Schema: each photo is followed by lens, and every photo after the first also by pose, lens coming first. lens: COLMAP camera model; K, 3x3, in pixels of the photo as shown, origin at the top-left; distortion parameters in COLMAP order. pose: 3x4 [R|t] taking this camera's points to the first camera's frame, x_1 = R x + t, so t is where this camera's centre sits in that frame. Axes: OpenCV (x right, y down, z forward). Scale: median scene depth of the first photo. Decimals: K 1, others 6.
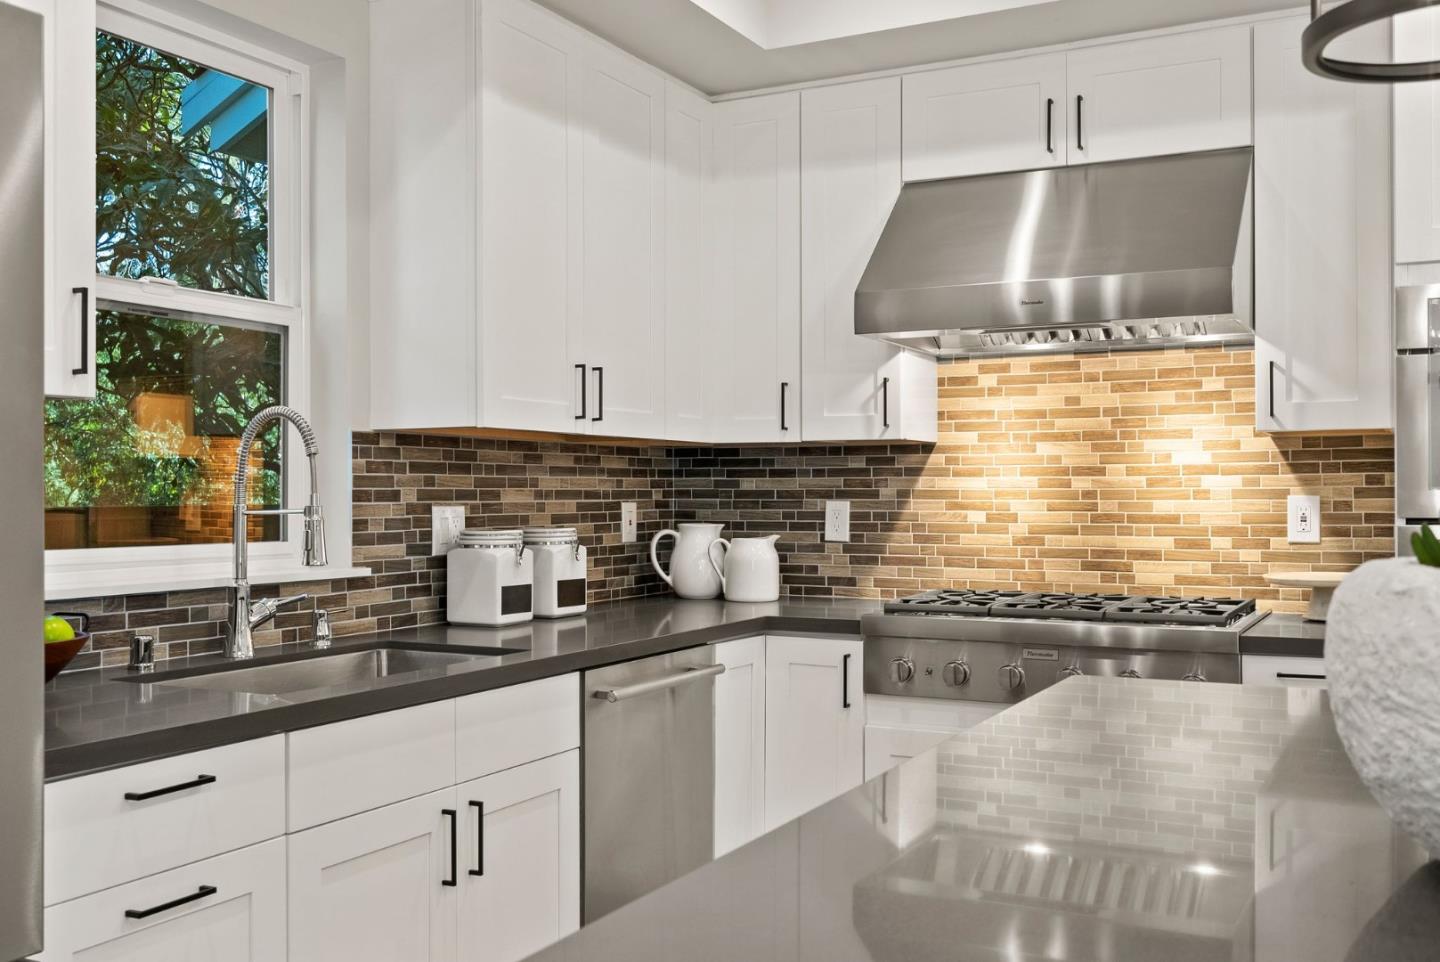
lens RADIAL K [[1405.3, 0, 720.0], [0, 1405.3, 481.0], [0, 0, 1]] dist [0.003030, -0.001047]
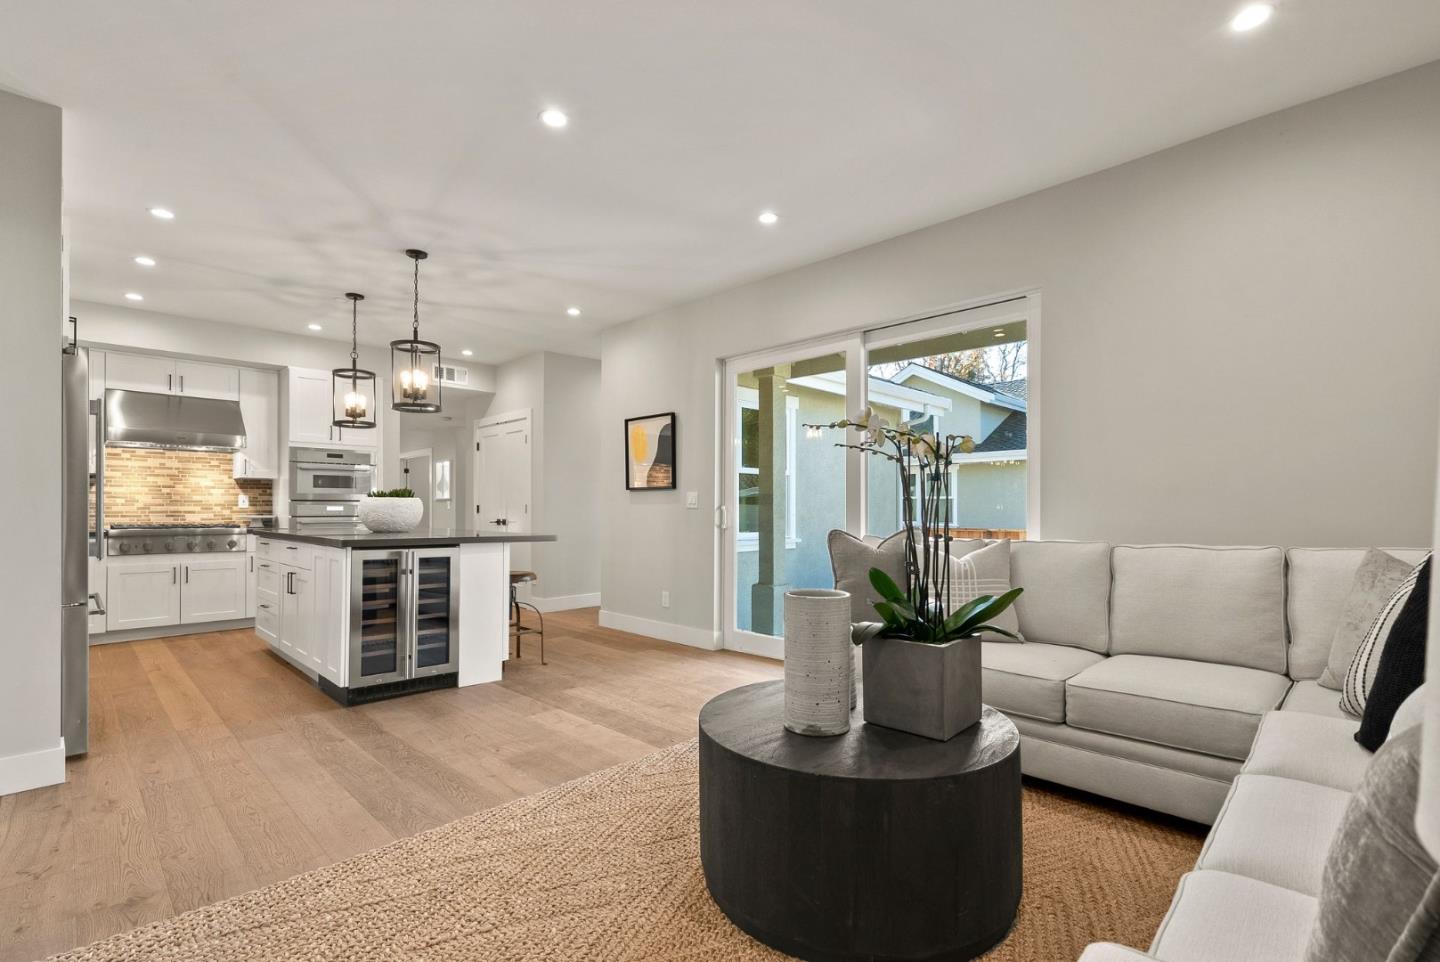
lens RADIAL K [[657.3, 0, 720.9], [0, 657.3, 505.9], [0, 0, 1]] dist [-0.002197, -0.000295]
pose [[0.306748, 0.006736, 0.951767, -0.796614], [-0.012151, 0.999921, -0.003161, 0.027276], [-0.951713, -0.010595, 0.306805, -0.680975]]
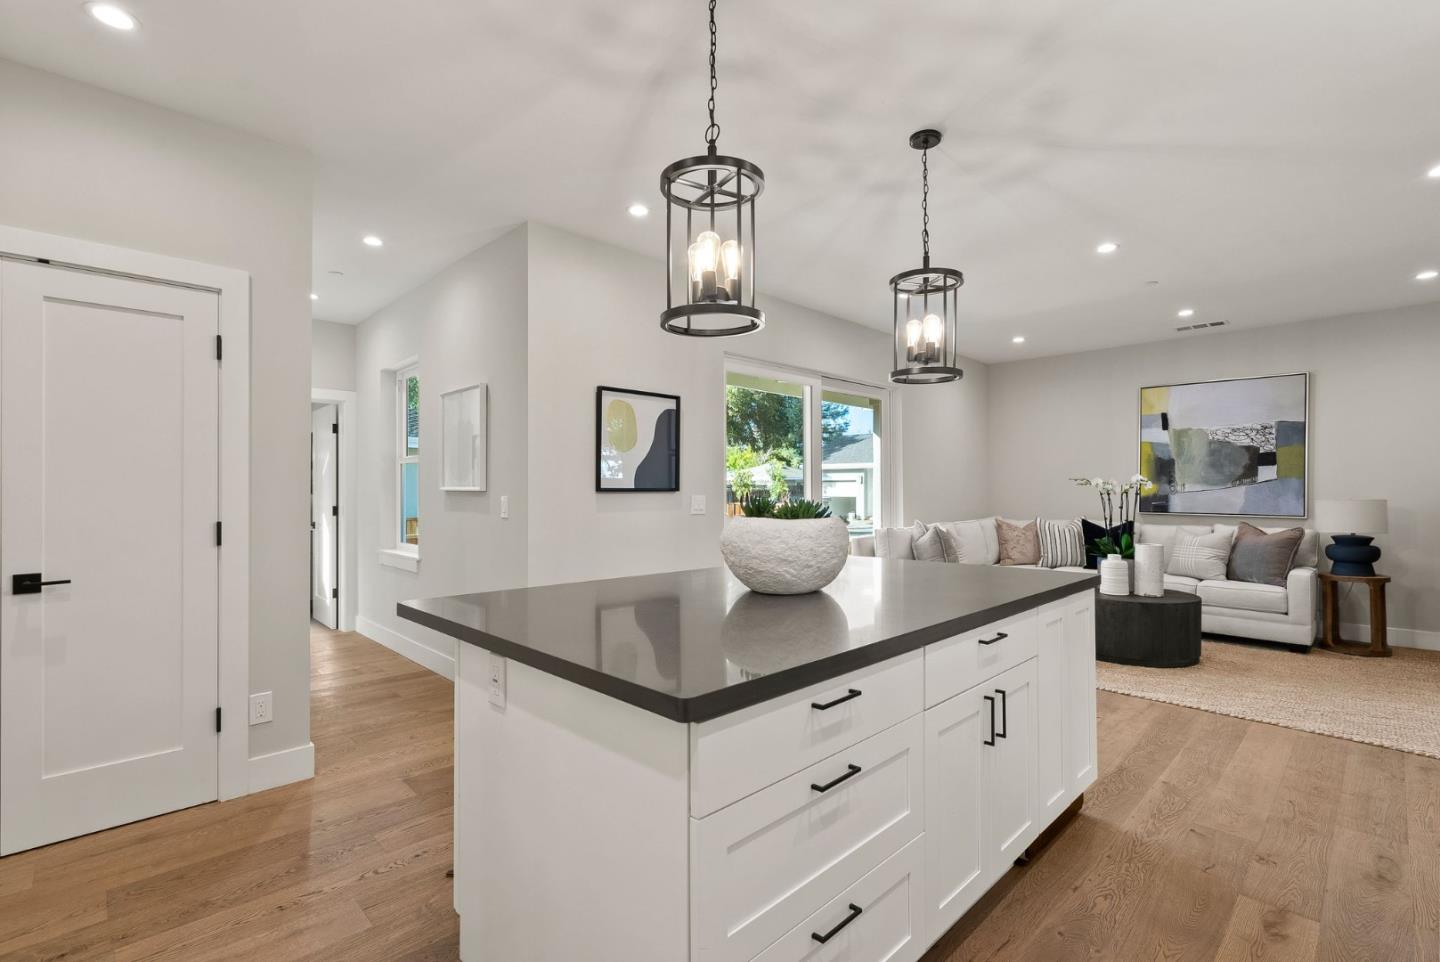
lens RADIAL K [[654.4, 0, 724.2], [0, 654.4, 487.2], [0, 0, 1]] dist [0.002296, 0.000813]
pose [[-0.947812, 0.004498, 0.318799, 0.048816], [-0.000473, 0.999880, -0.015512, -0.001316], [-0.318830, -0.014853, -0.947695, 0.840719]]
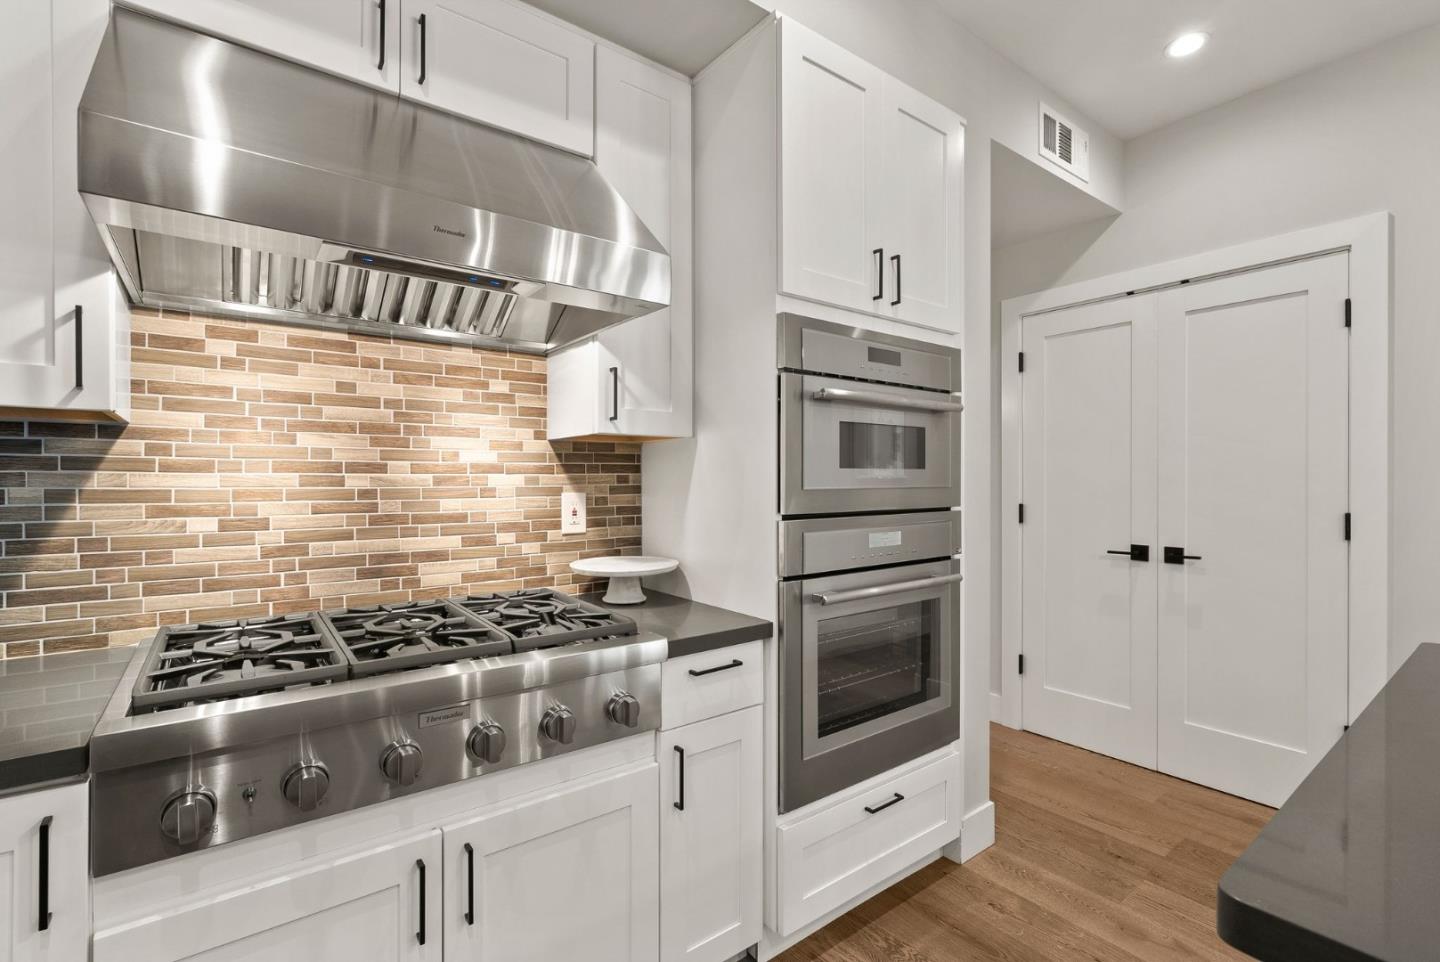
lens RADIAL K [[655.7, 0, 720.0], [0, 655.7, 481.0], [0, 0, 1]] dist [0.000568, 0.000104]
pose [[0.435993, 0.000904, 0.899949, -0.015401], [-0.008345, 0.999961, 0.003038, -0.001770], [-0.899911, -0.008835, 0.435984, 0.627733]]
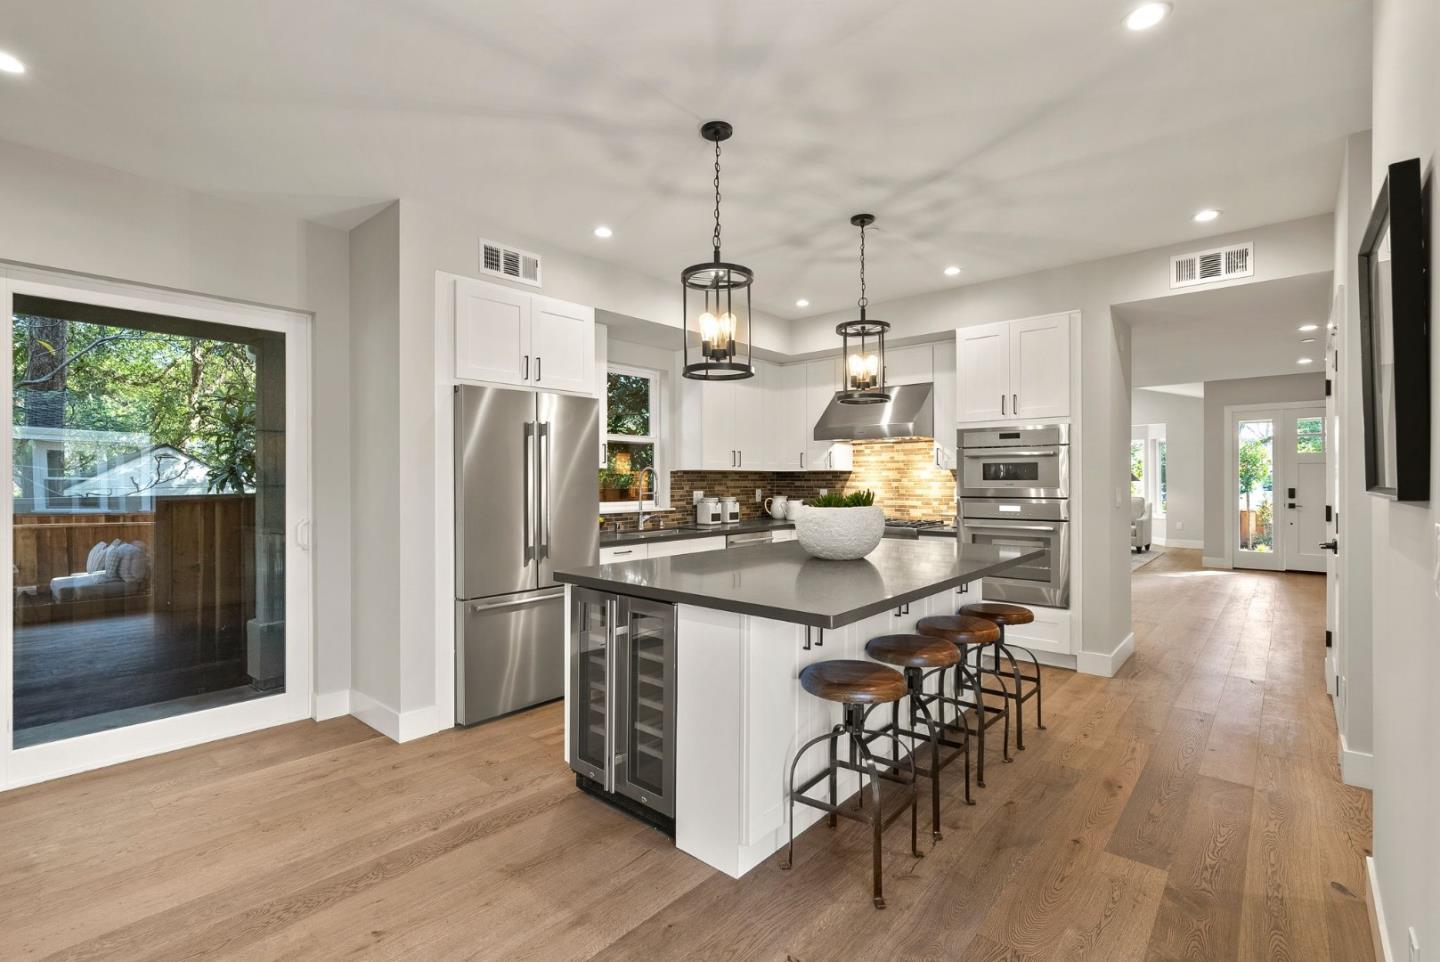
lens RADIAL K [[655.7, 0, 720.0], [0, 655.7, 481.0], [0, 0, 1]] dist [0.000568, 0.000104]
pose [[0.971180, 0.000211, -0.238348, 0.231991], [0.002658, 0.999928, 0.011714, -0.024227], [0.238333, -0.012010, 0.971109, -0.542103]]
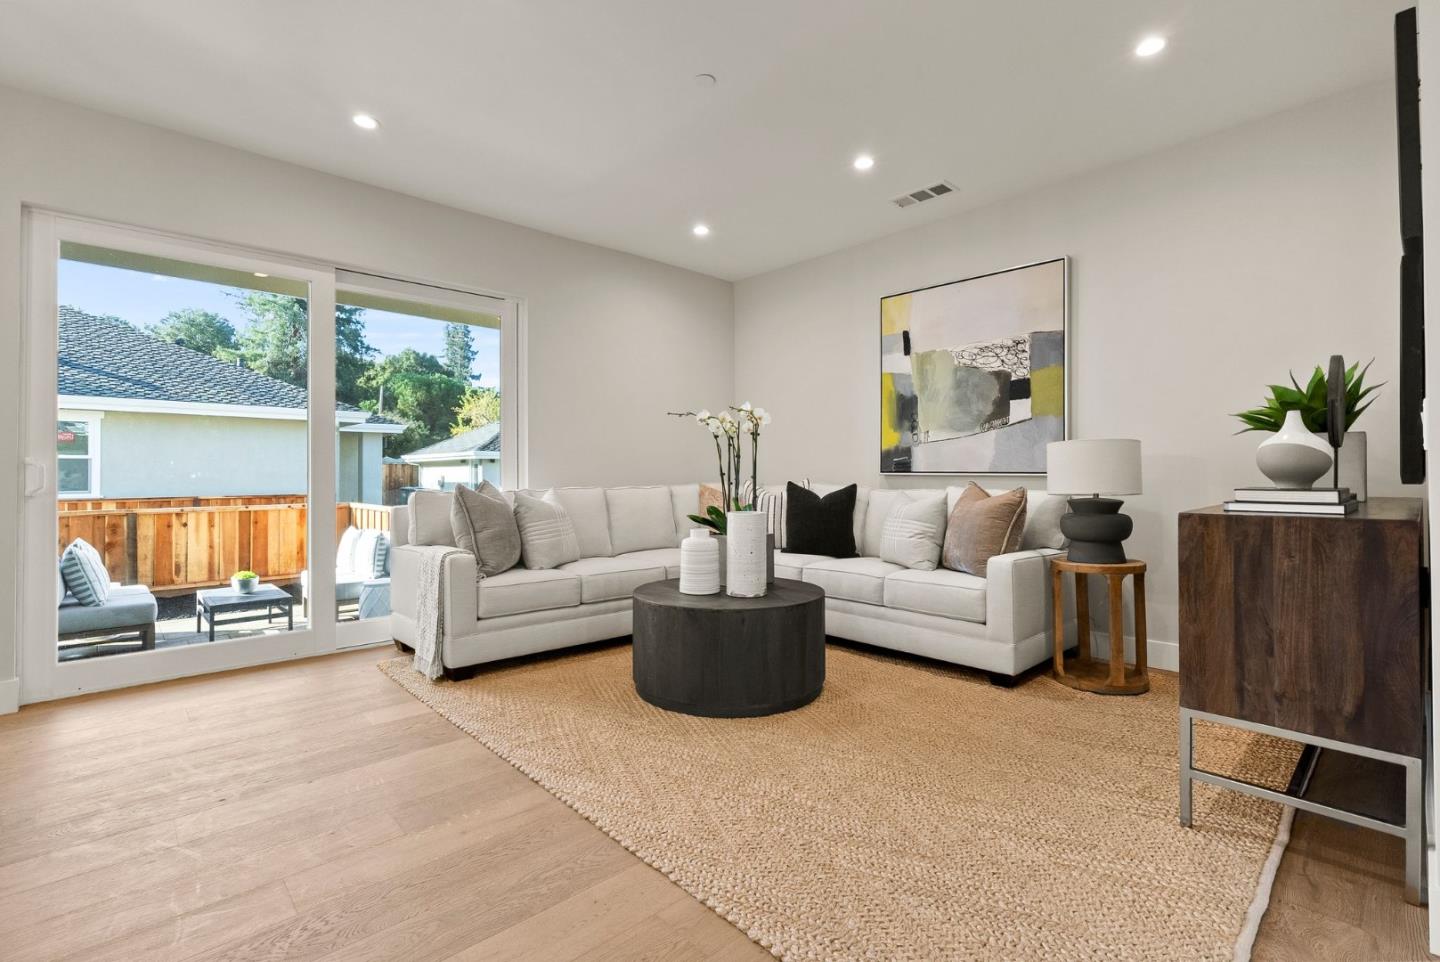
lens RADIAL K [[667.3, 0, 722.7], [0, 667.3, 465.8], [0, 0, 1]] dist [-0.000599, -0.000078]
pose [[-0.939876, 0.012208, 0.341297, -0.565714], [0.003773, 0.999671, -0.025368, 0.052679], [-0.341495, -0.022555, -0.939613, 0.150326]]
